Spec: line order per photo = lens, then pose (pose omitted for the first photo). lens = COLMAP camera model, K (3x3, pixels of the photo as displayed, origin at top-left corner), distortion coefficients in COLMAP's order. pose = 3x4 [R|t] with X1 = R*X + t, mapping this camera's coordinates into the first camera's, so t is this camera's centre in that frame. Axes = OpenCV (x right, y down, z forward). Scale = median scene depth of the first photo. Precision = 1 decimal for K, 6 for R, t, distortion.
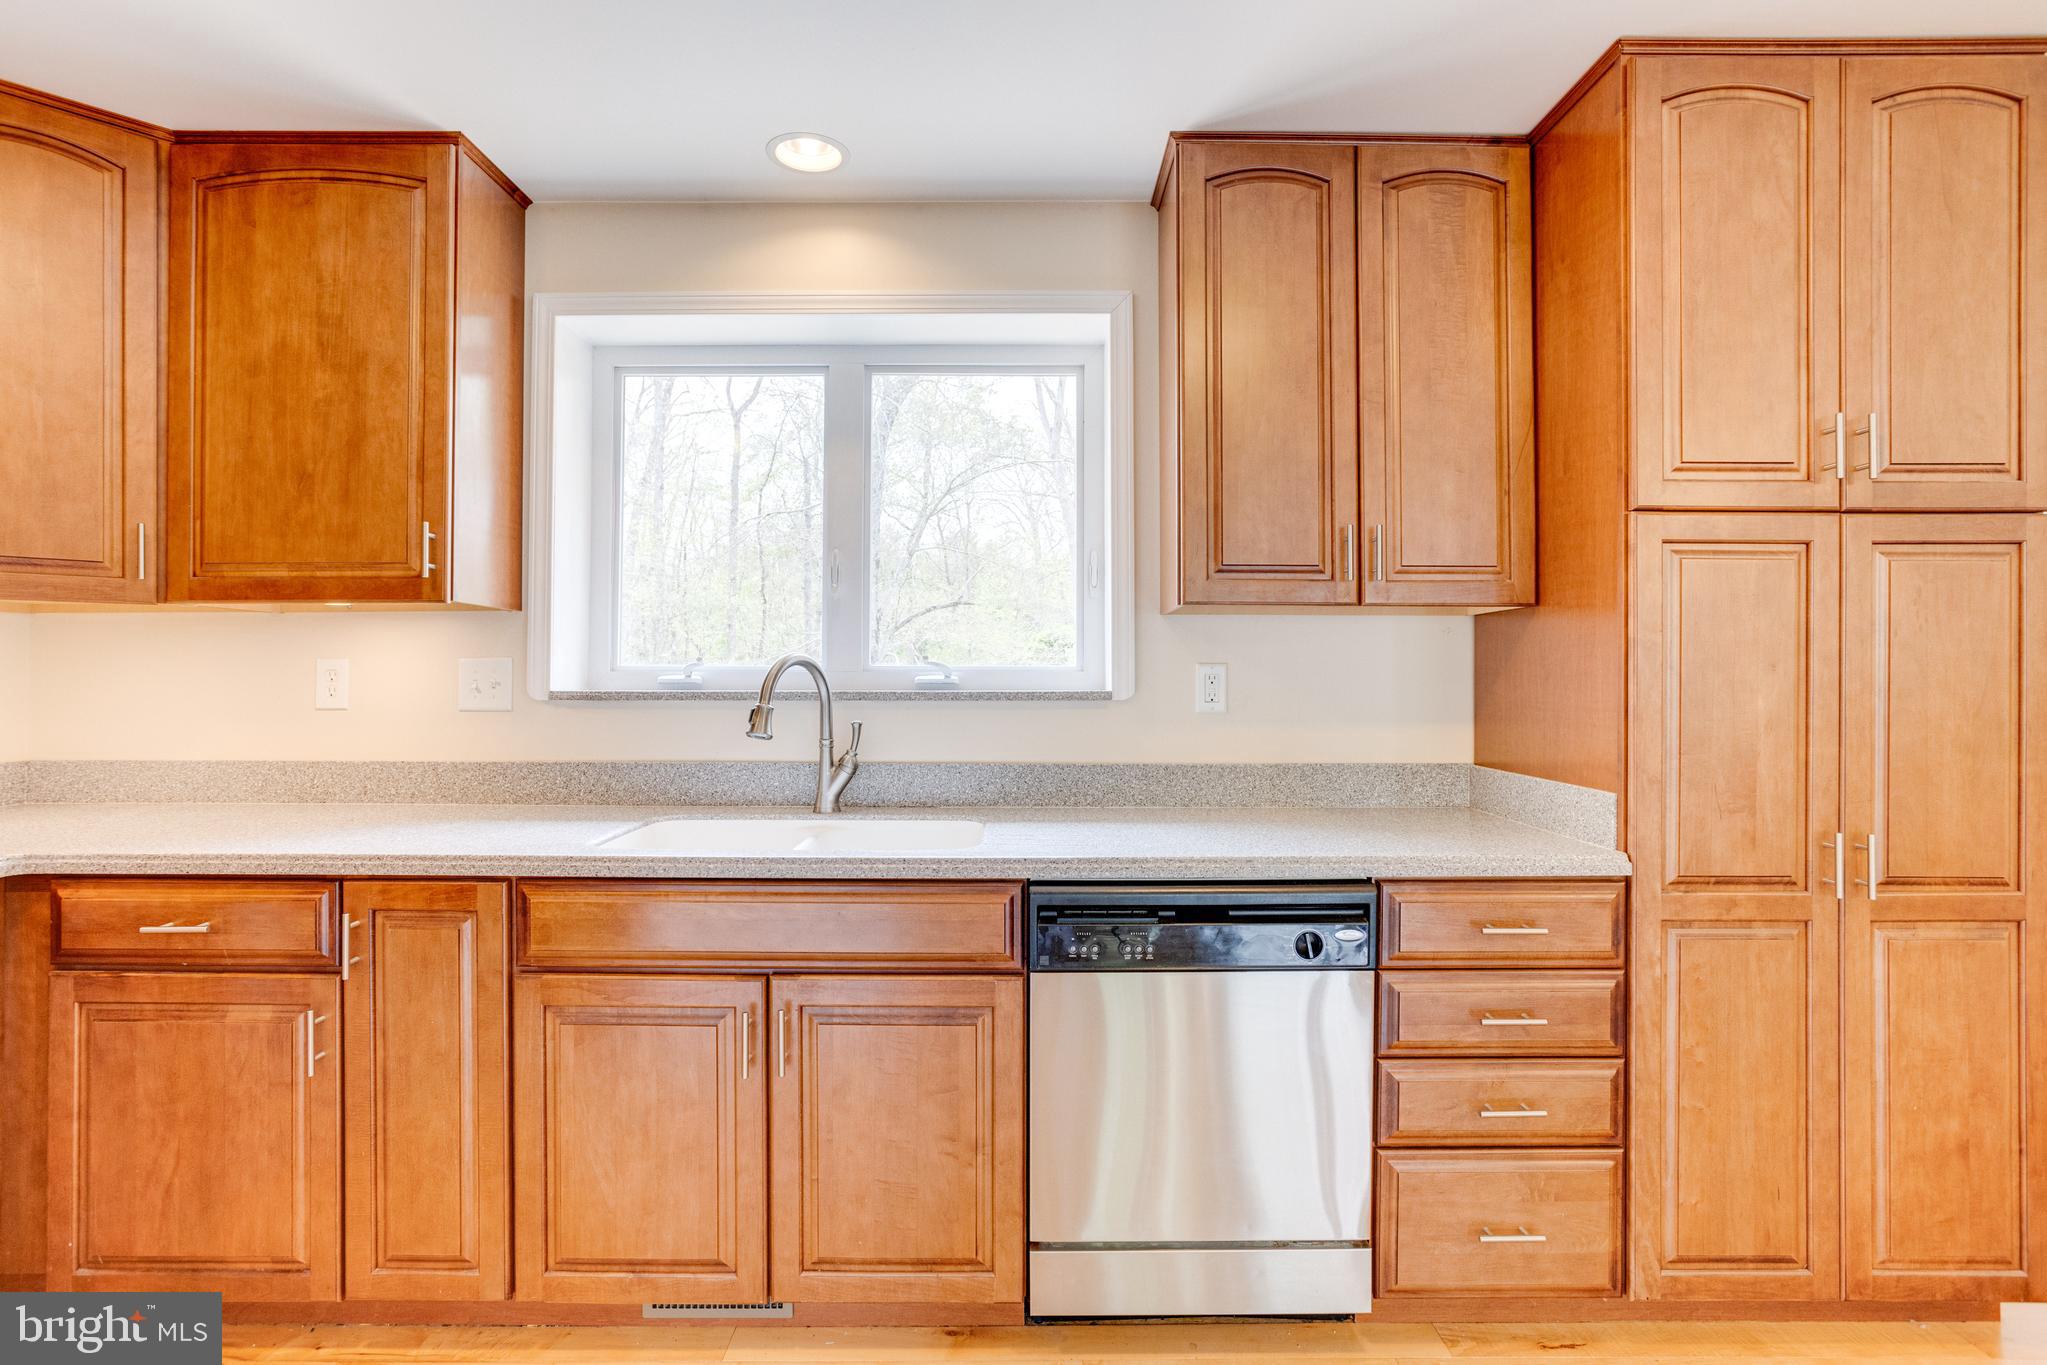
lens RADIAL K [[964.8, 0, 1023.5], [0, 964.8, 682.5], [0, 0, 1]] dist [-0.013363, 0.000132]
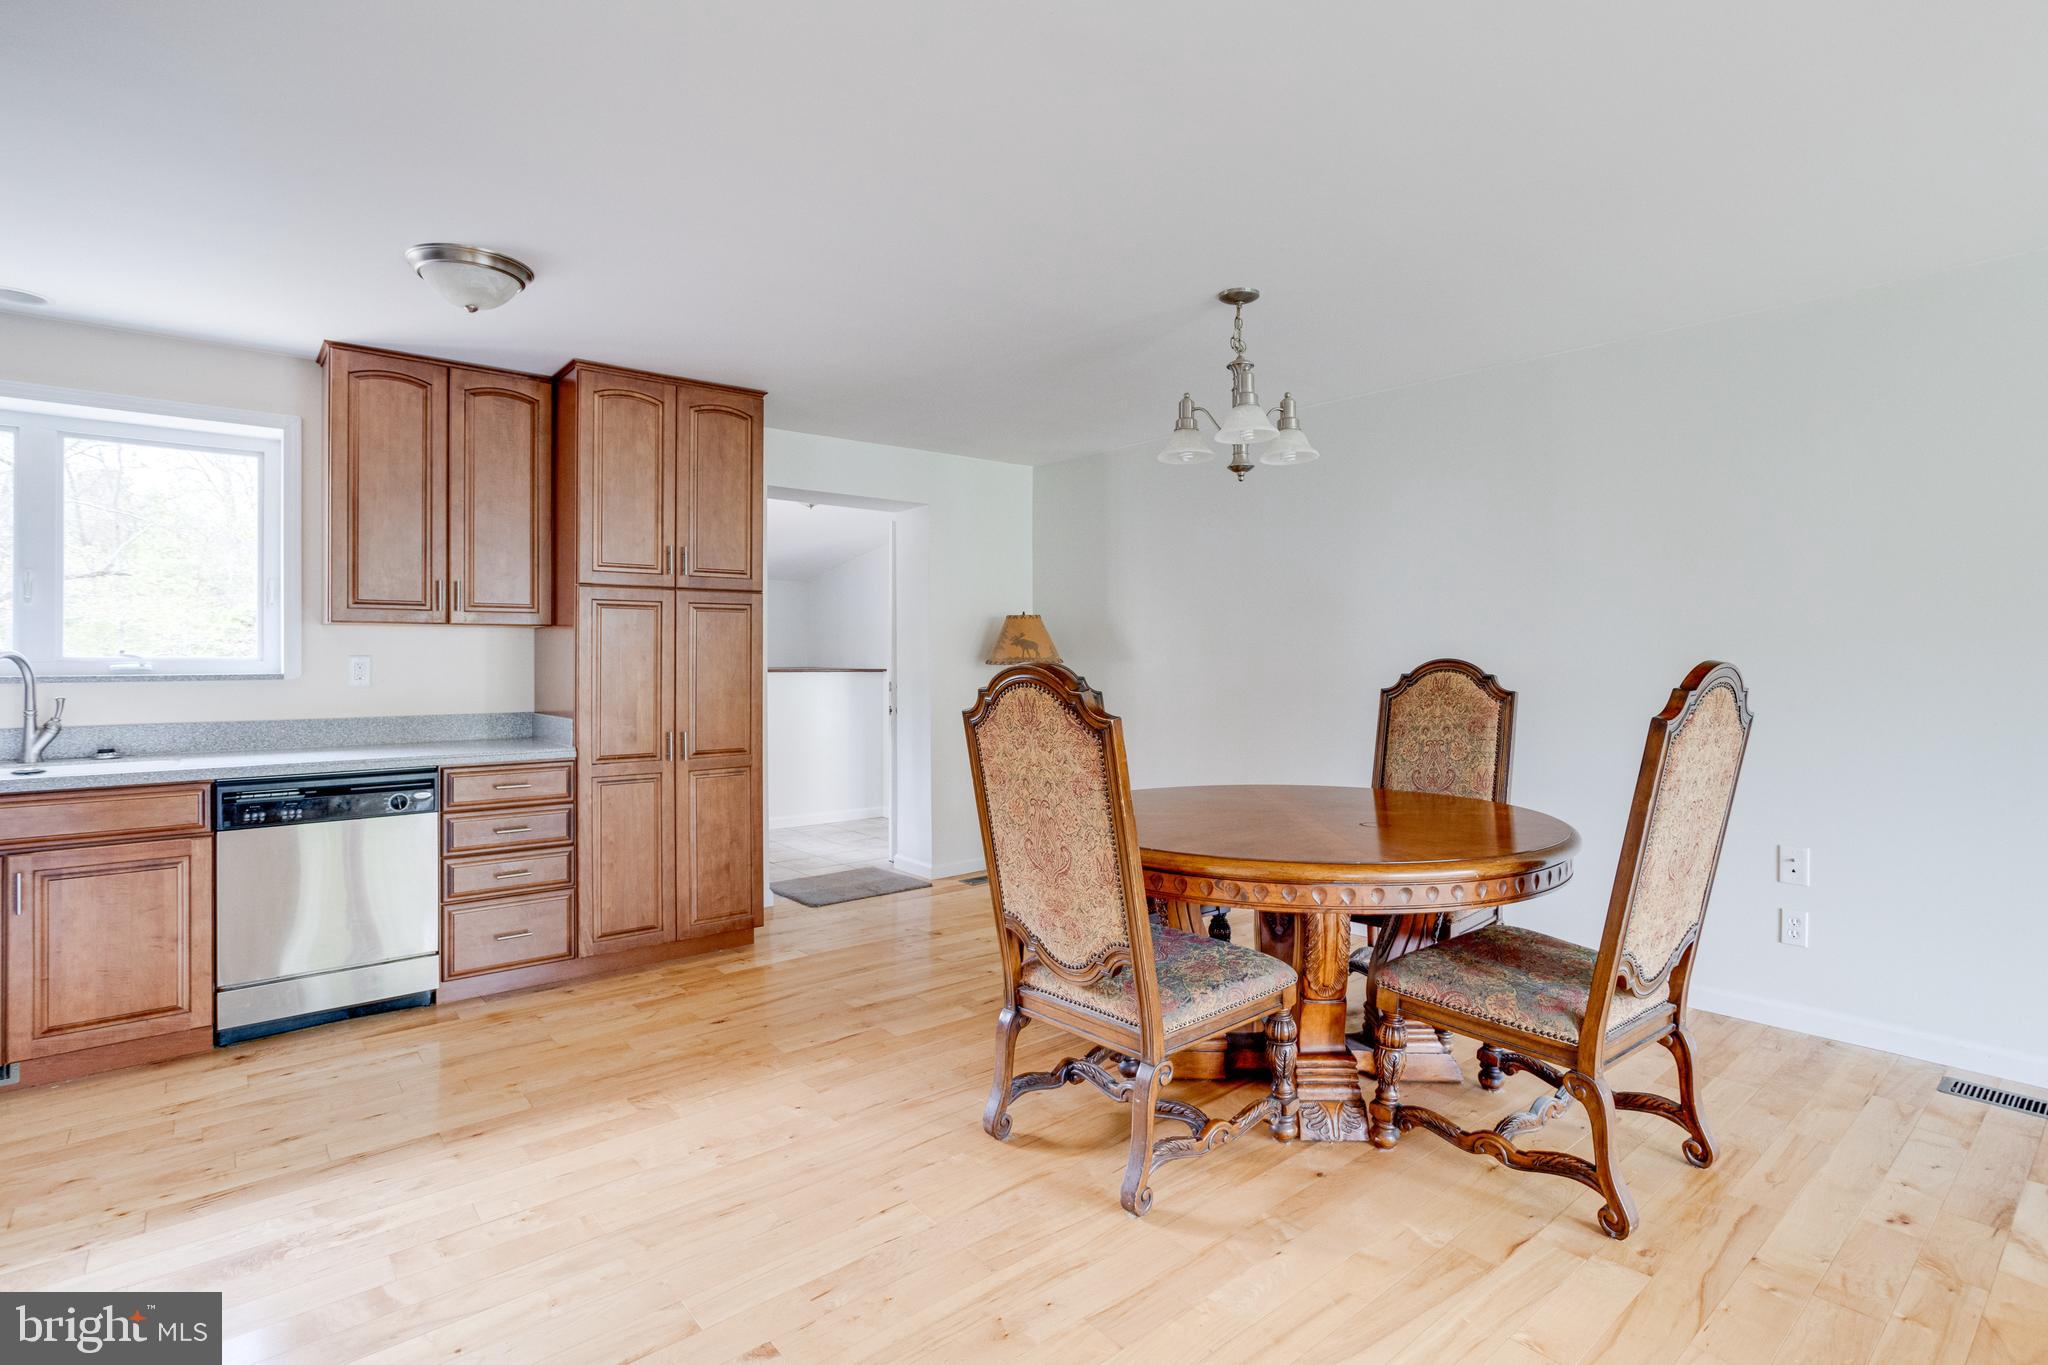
lens RADIAL K [[995.2, 0, 1013.5], [0, 995.2, 652.4], [0, 0, 1]] dist [-0.034734, 0.020819]
pose [[0.773277, -0.000629, 0.634068, -0.004600], [0.005451, 0.999969, -0.005656, -0.012815], [-0.634045, 0.007830, 0.773257, -1.296718]]
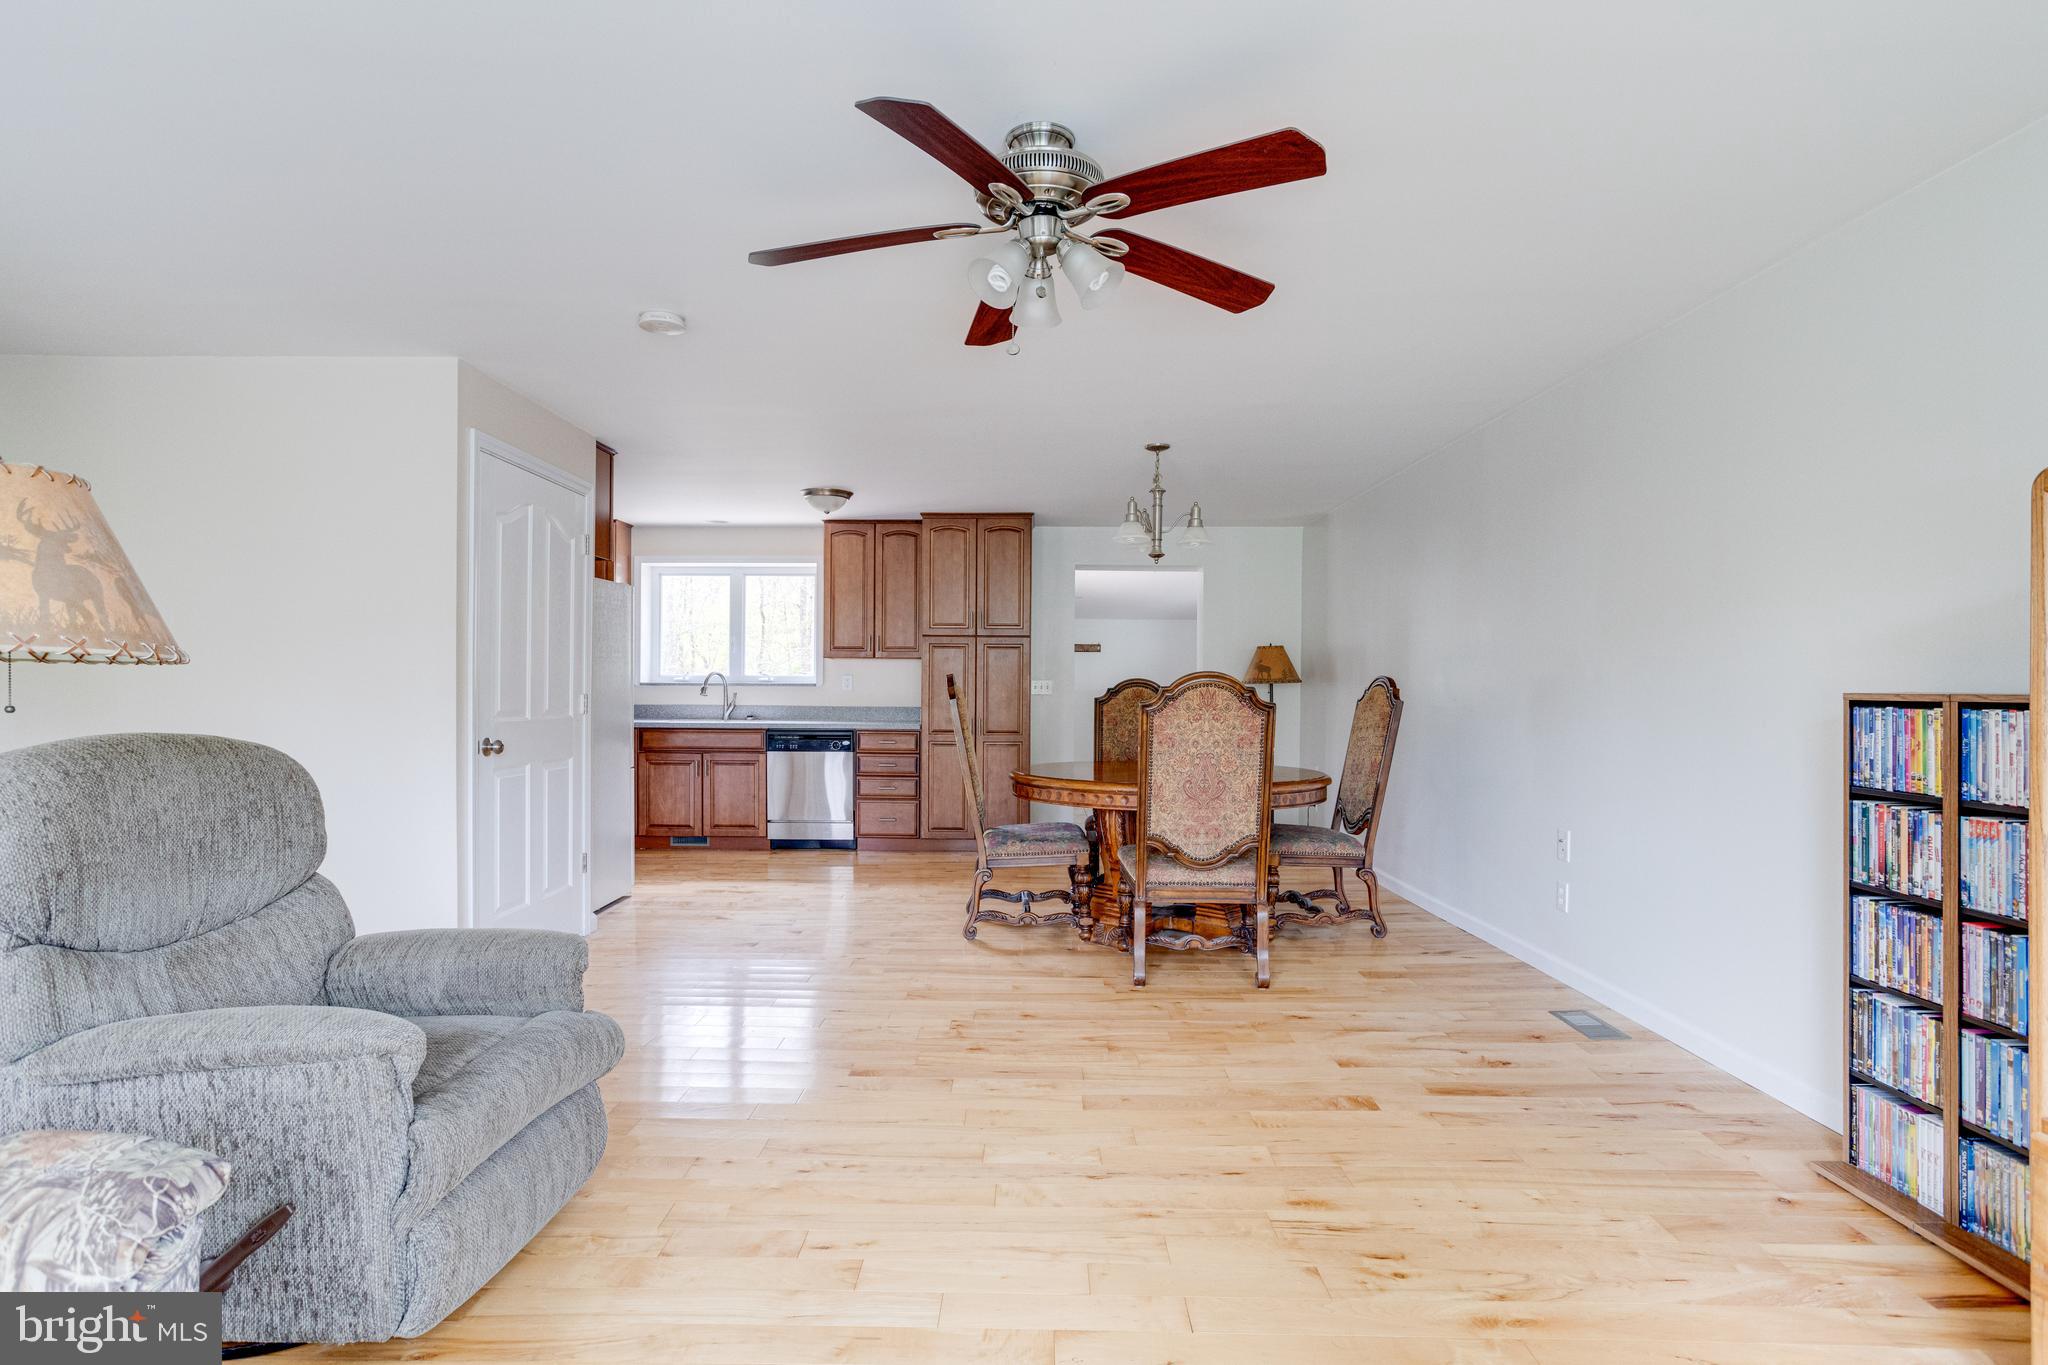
lens RADIAL K [[1052.3, 0, 1018.8], [0, 1052.3, 708.6], [0, 0, 1]] dist [-0.000845, 0.000015]
pose [[0.999392, 0.005258, -0.034474, 1.178925], [-0.004610, 0.999812, 0.018835, 0.032196], [0.034567, -0.018664, 0.999228, -3.265985]]
